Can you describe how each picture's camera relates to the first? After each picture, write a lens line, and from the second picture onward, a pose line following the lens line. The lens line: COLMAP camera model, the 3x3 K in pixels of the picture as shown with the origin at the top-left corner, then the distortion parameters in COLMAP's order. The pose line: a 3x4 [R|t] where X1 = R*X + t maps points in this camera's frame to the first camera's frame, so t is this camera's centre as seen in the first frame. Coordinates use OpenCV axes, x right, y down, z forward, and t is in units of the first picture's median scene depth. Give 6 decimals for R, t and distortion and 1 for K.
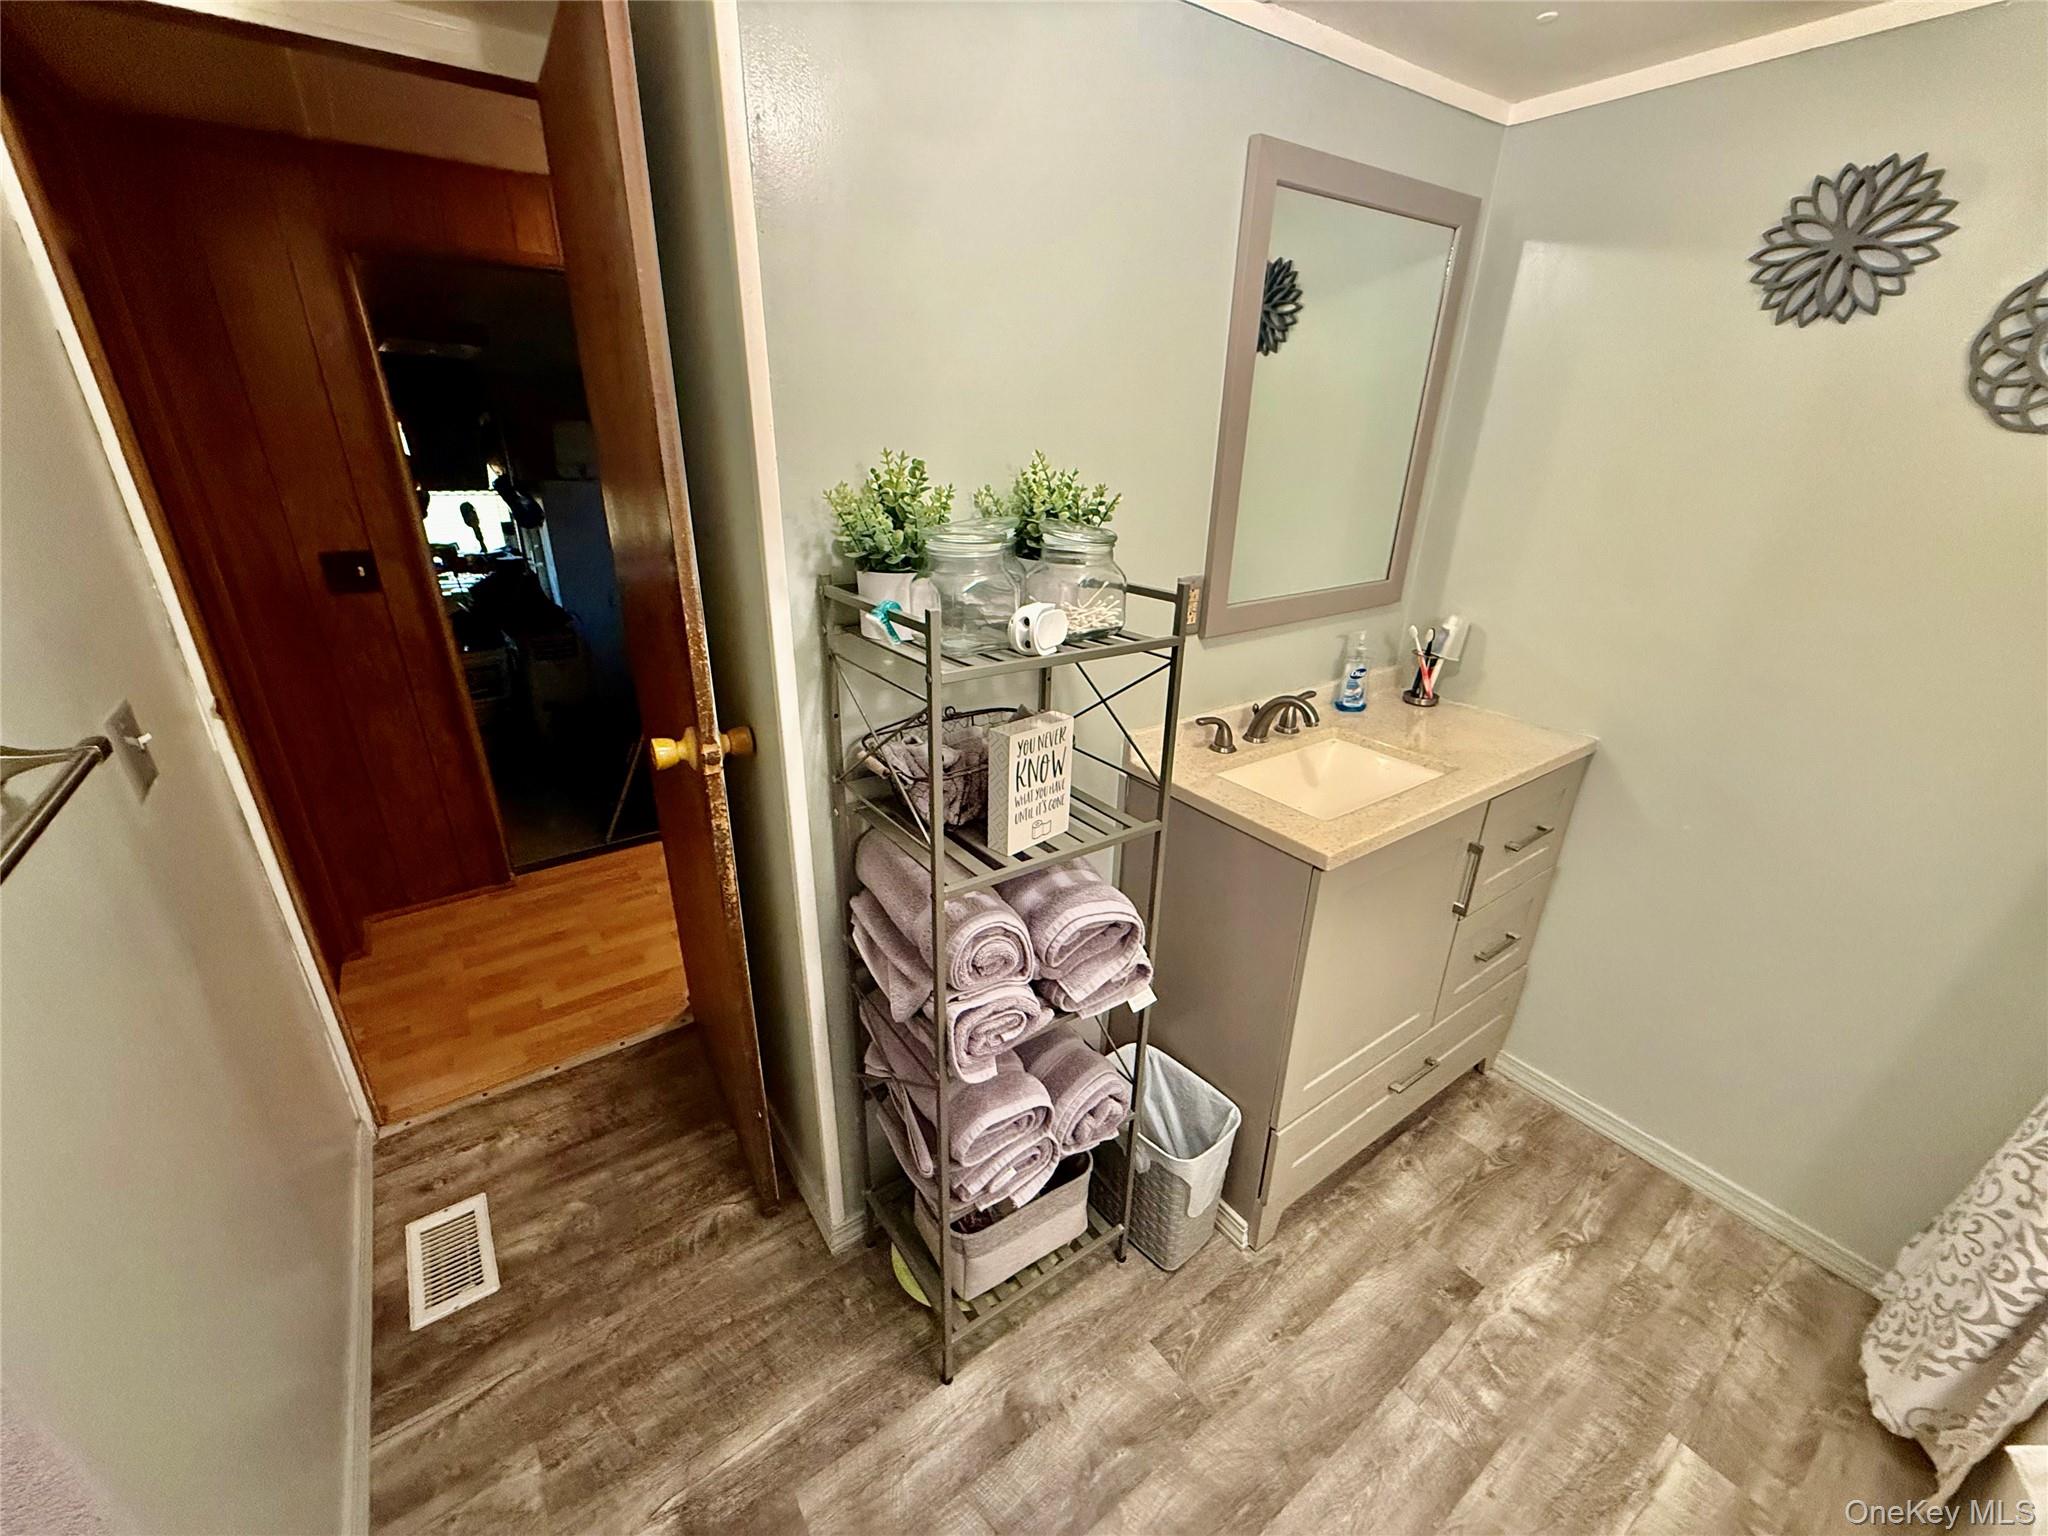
lens RADIAL K [[814.3, 0, 1019.2], [0, 814.3, 770.4], [0, 0, 1]] dist [0.000356, 0.000106]
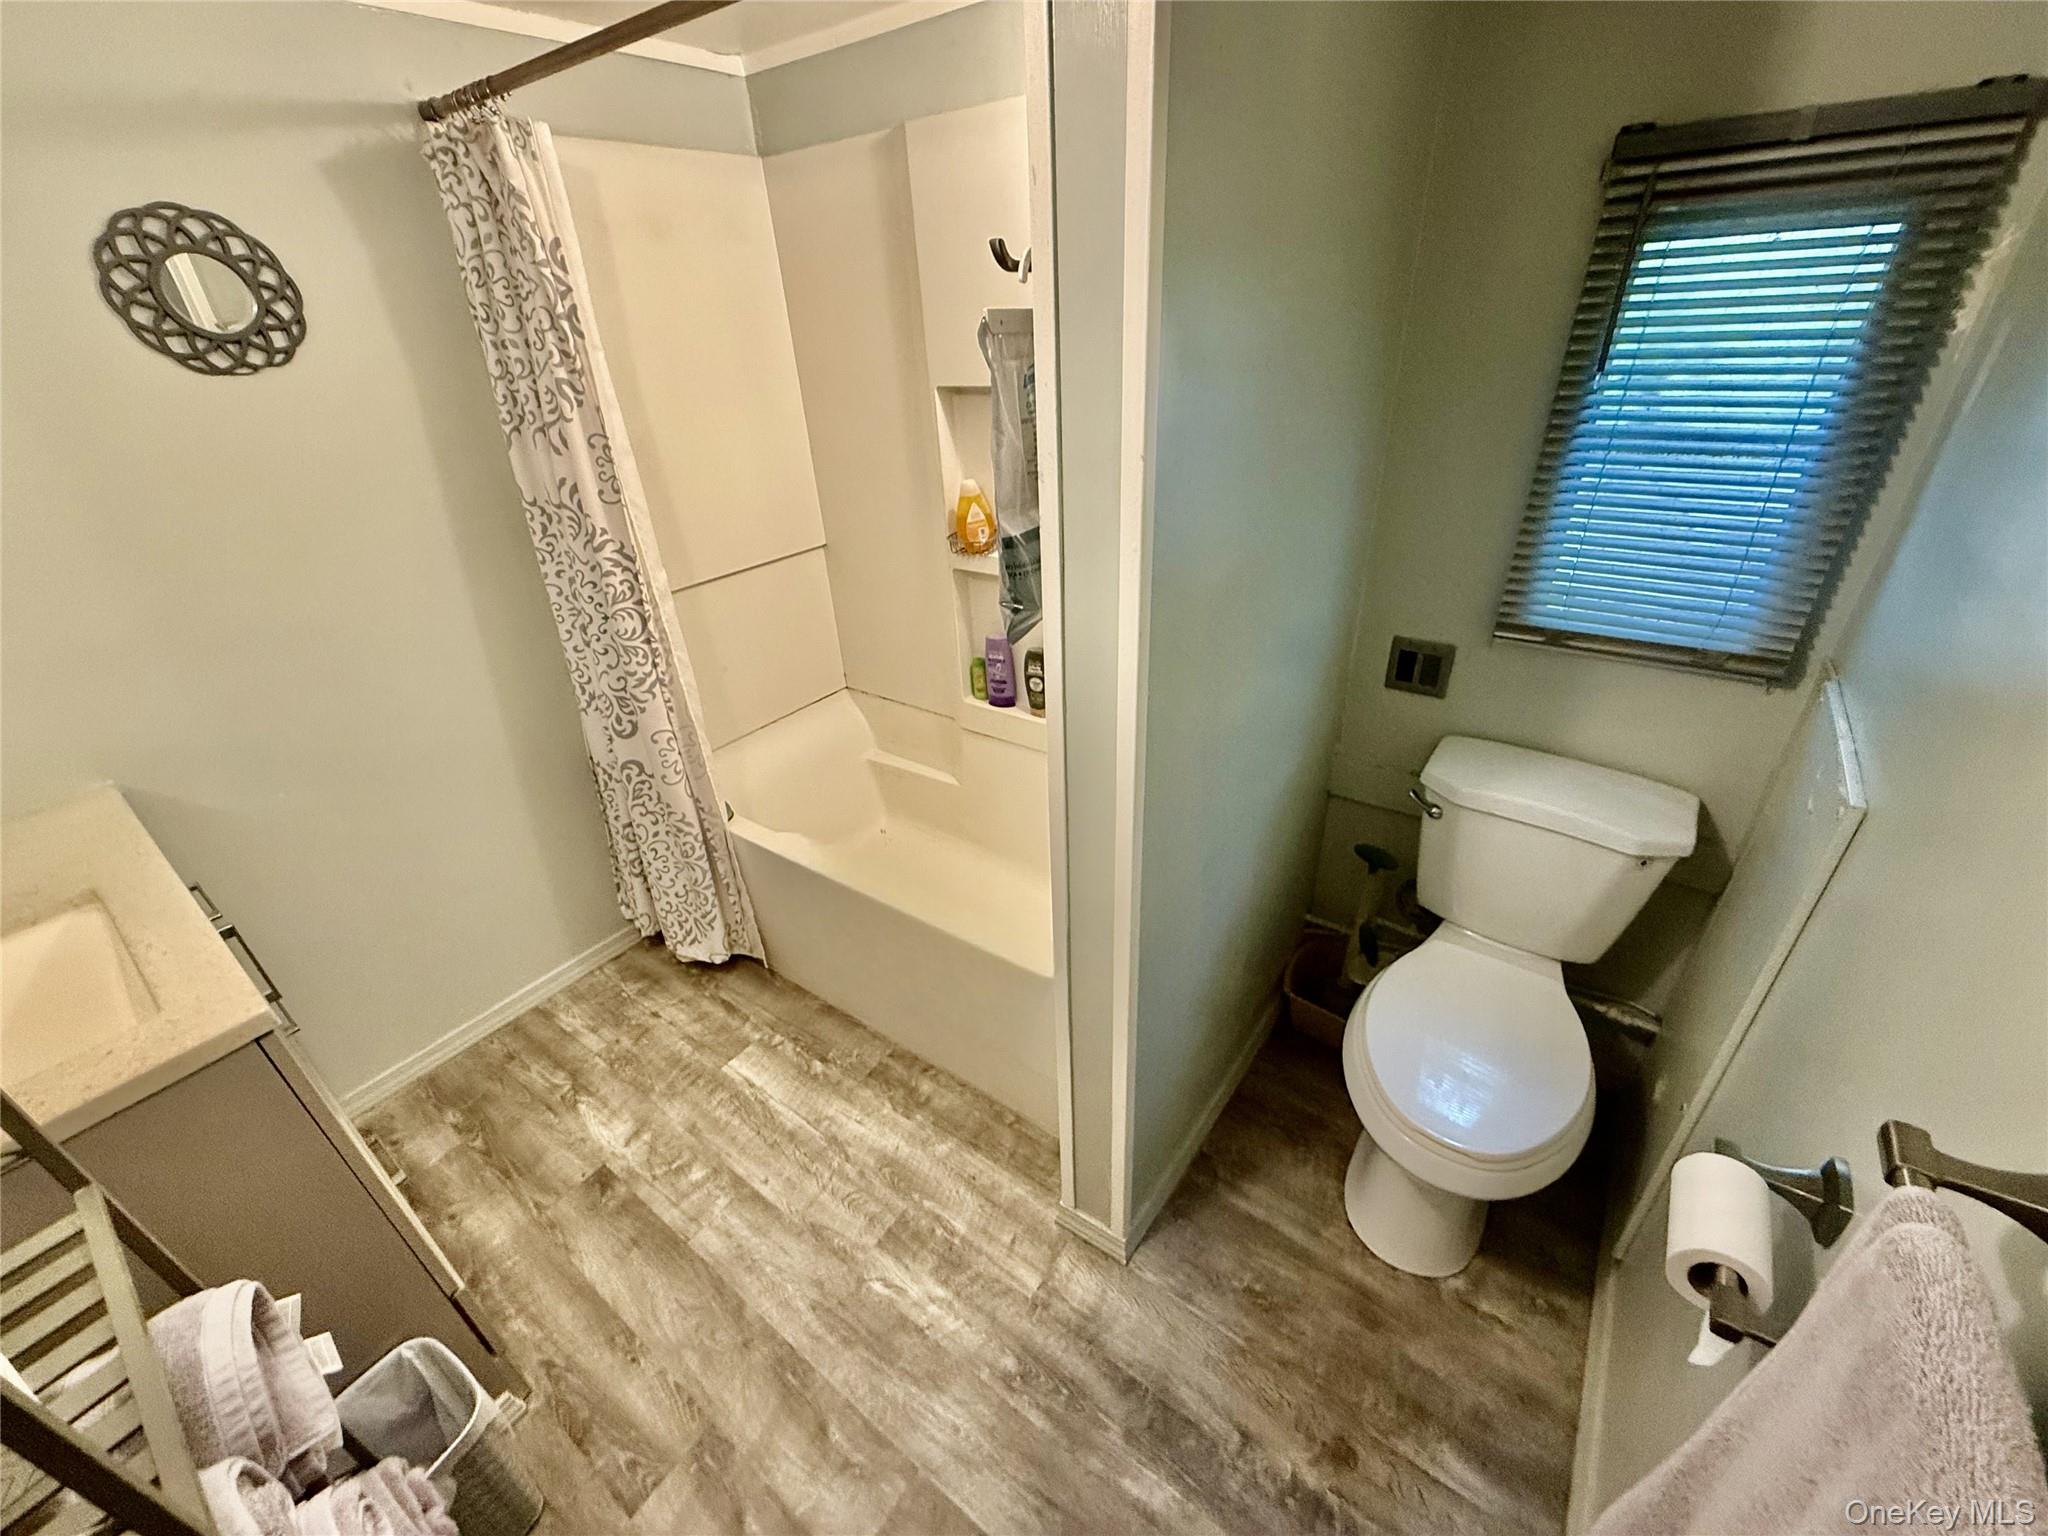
lens RADIAL K [[814.3, 0, 1019.2], [0, 814.3, 770.4], [0, 0, 1]] dist [0.000356, 0.000106]
pose [[-0.314716, -0.471922, 0.823555, -0.300630], [0.411222, 0.714200, 0.566404, -0.165886], [-0.855482, 0.516921, -0.030706, 0.288465]]
